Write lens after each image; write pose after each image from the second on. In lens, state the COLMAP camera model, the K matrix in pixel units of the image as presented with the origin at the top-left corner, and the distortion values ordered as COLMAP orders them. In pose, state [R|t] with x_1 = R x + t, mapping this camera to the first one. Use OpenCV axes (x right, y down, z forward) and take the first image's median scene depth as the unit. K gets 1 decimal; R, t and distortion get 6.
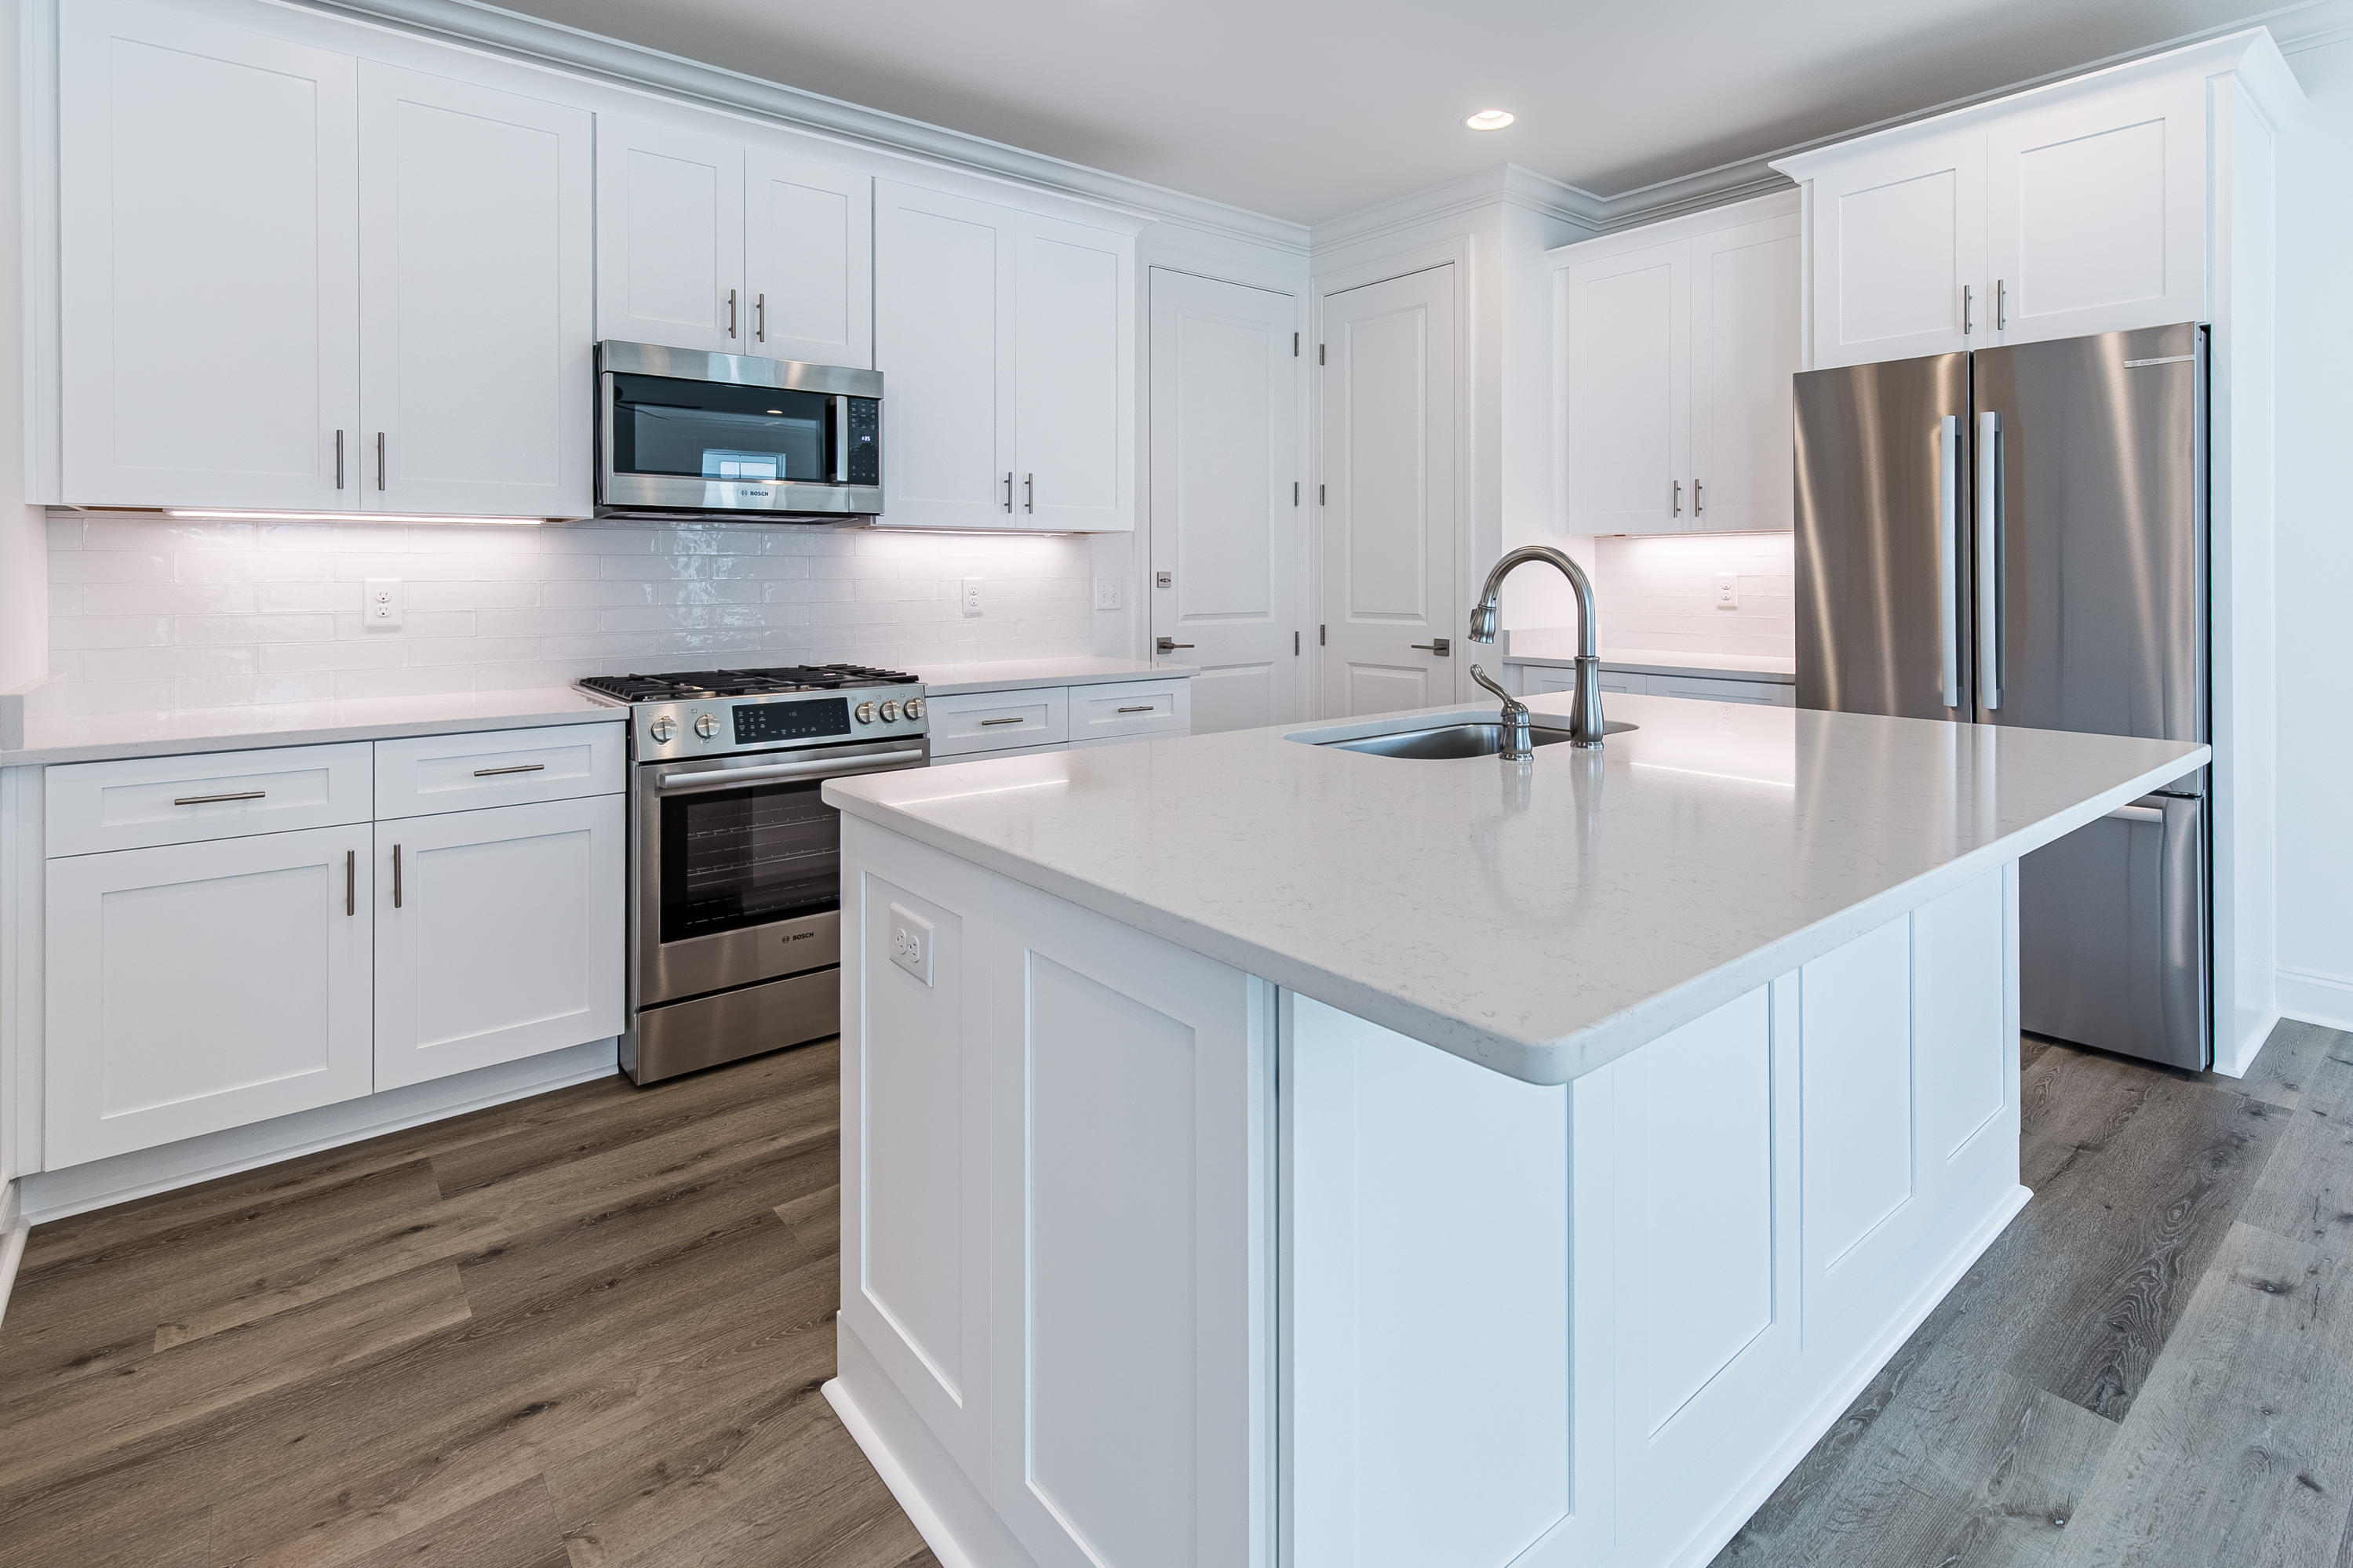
lens RADIAL K [[1129.8, 0, 1152.1], [0, 1129.8, 583.5], [0, 0, 1]] dist [0.020200, -0.001019]
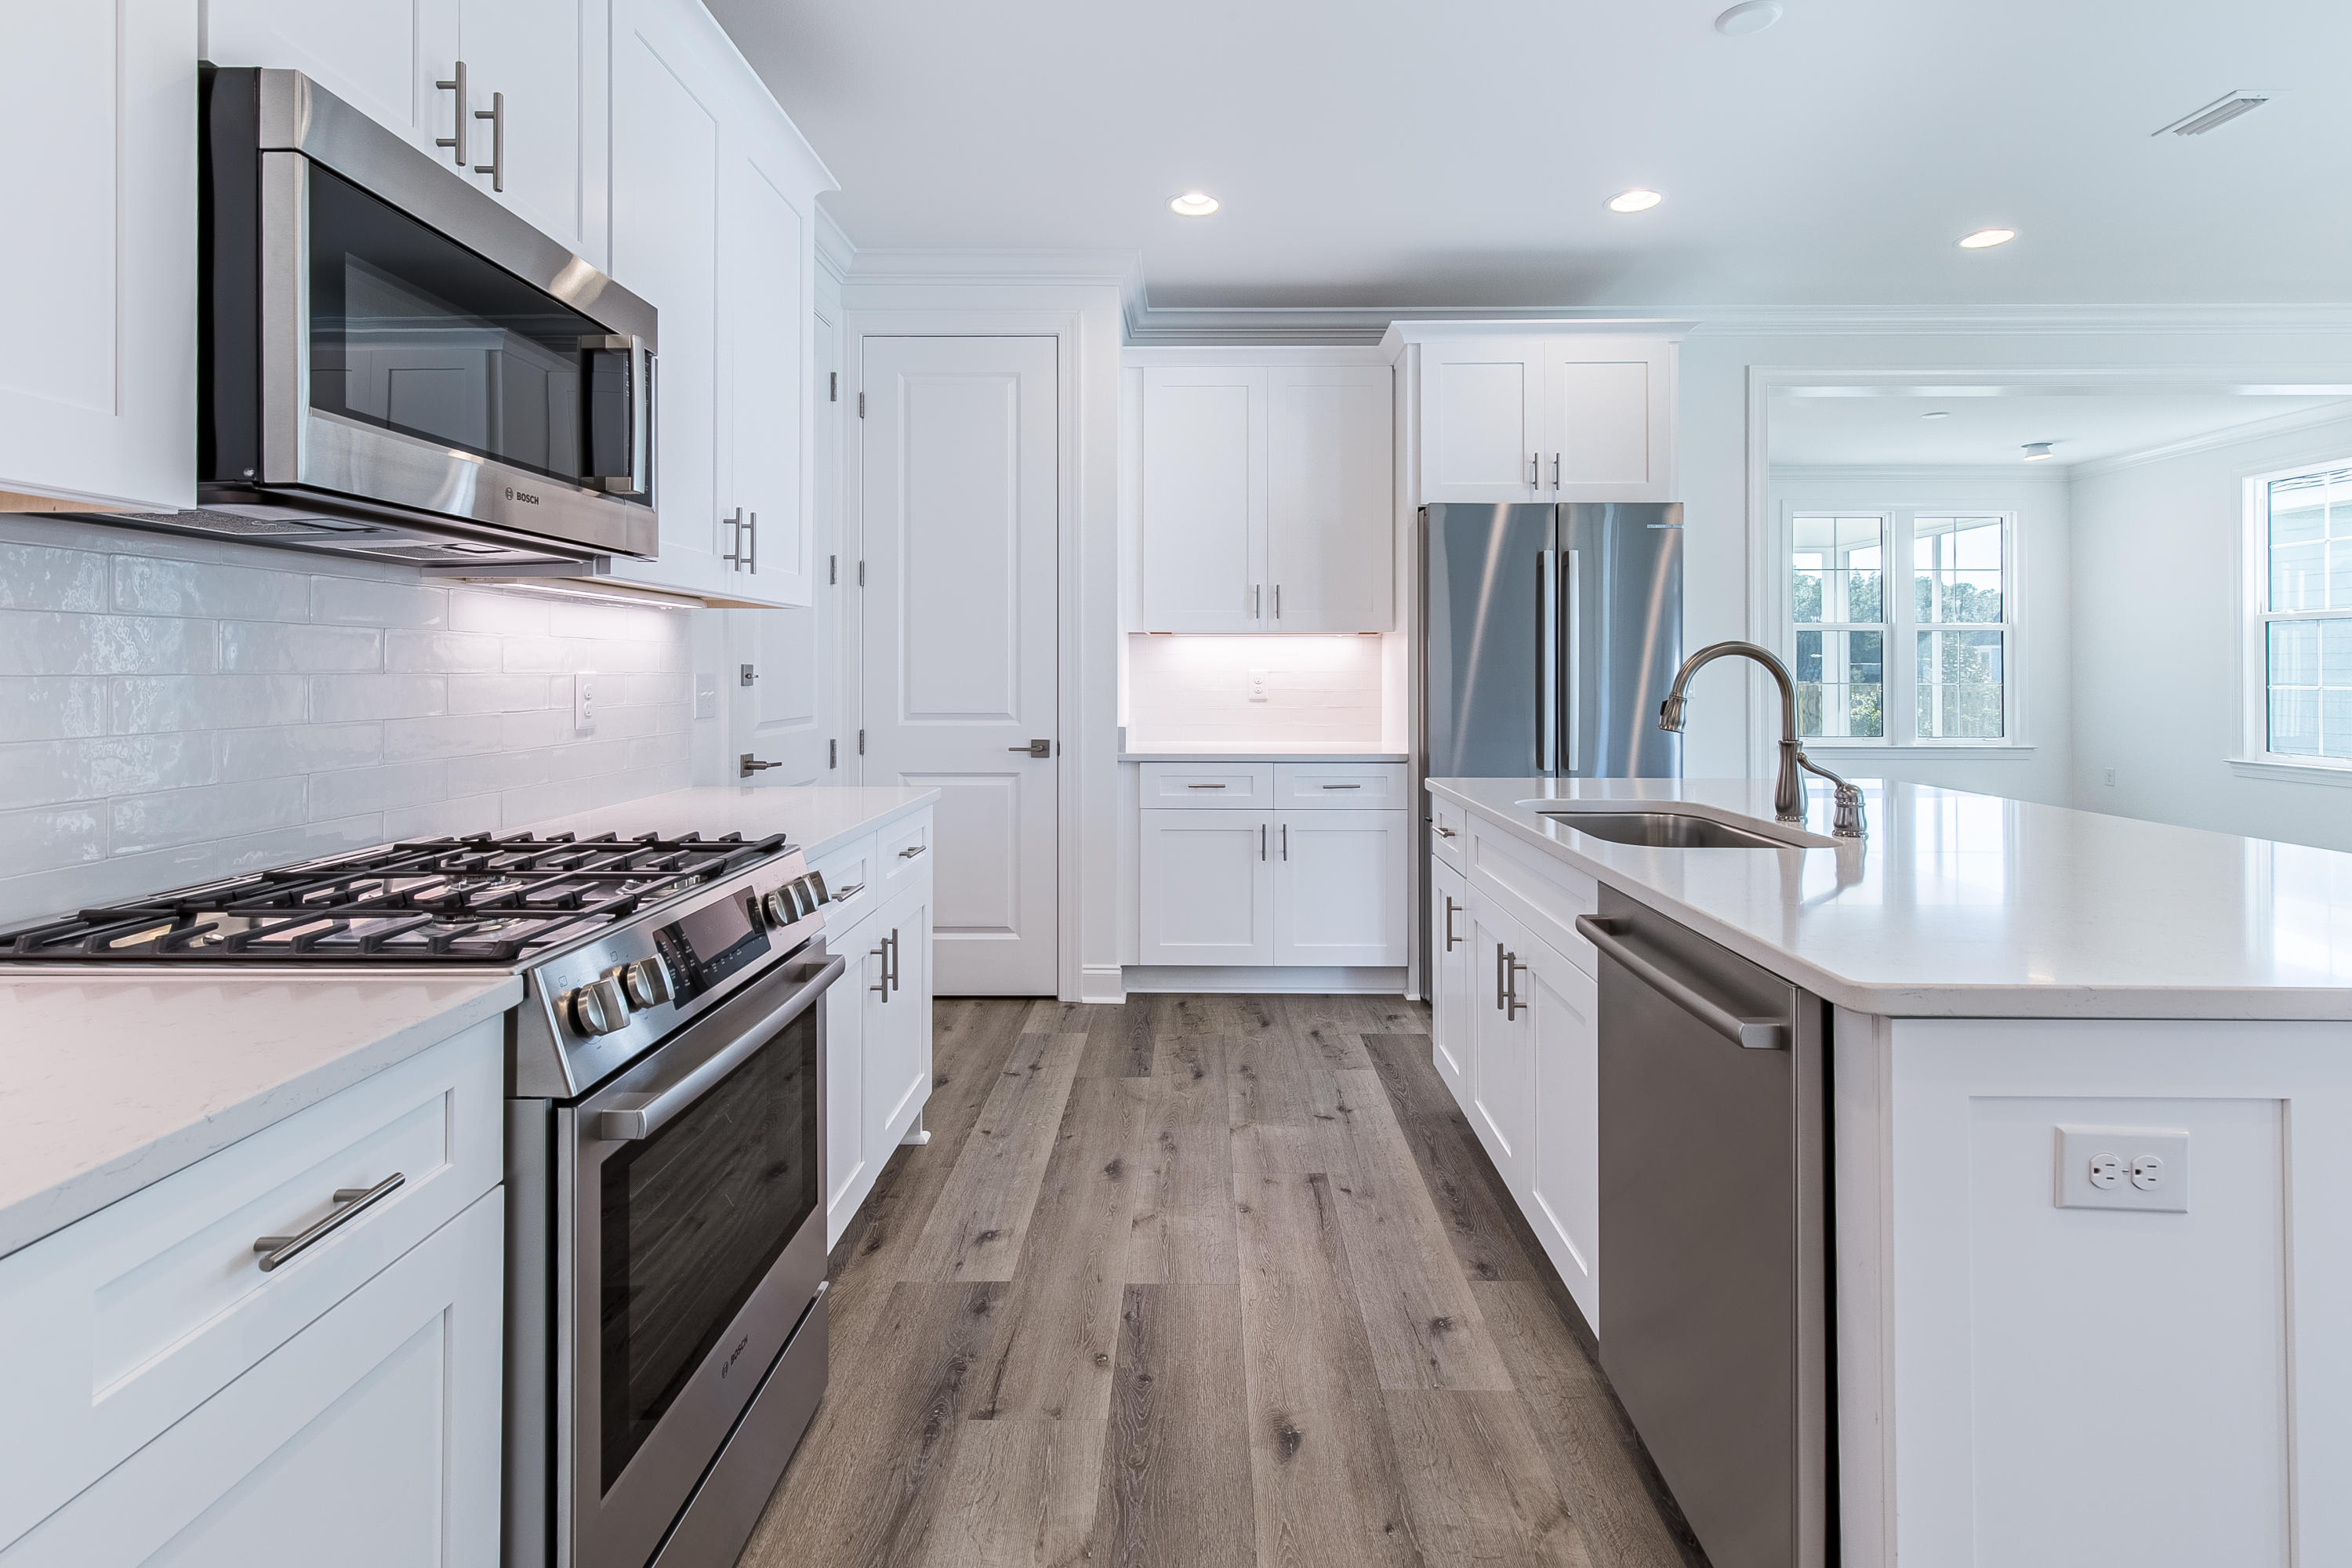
lens RADIAL K [[1129.5, 0, 1169.0], [0, 1129.5, 667.4], [0, 0, 1]] dist [0.020200, -0.001019]
pose [[0.632284, 0.005368, 0.774718, -0.554836], [0.003579, 0.999945, -0.009849, -0.000201], [-0.774728, 0.009000, 0.632230, 0.473895]]
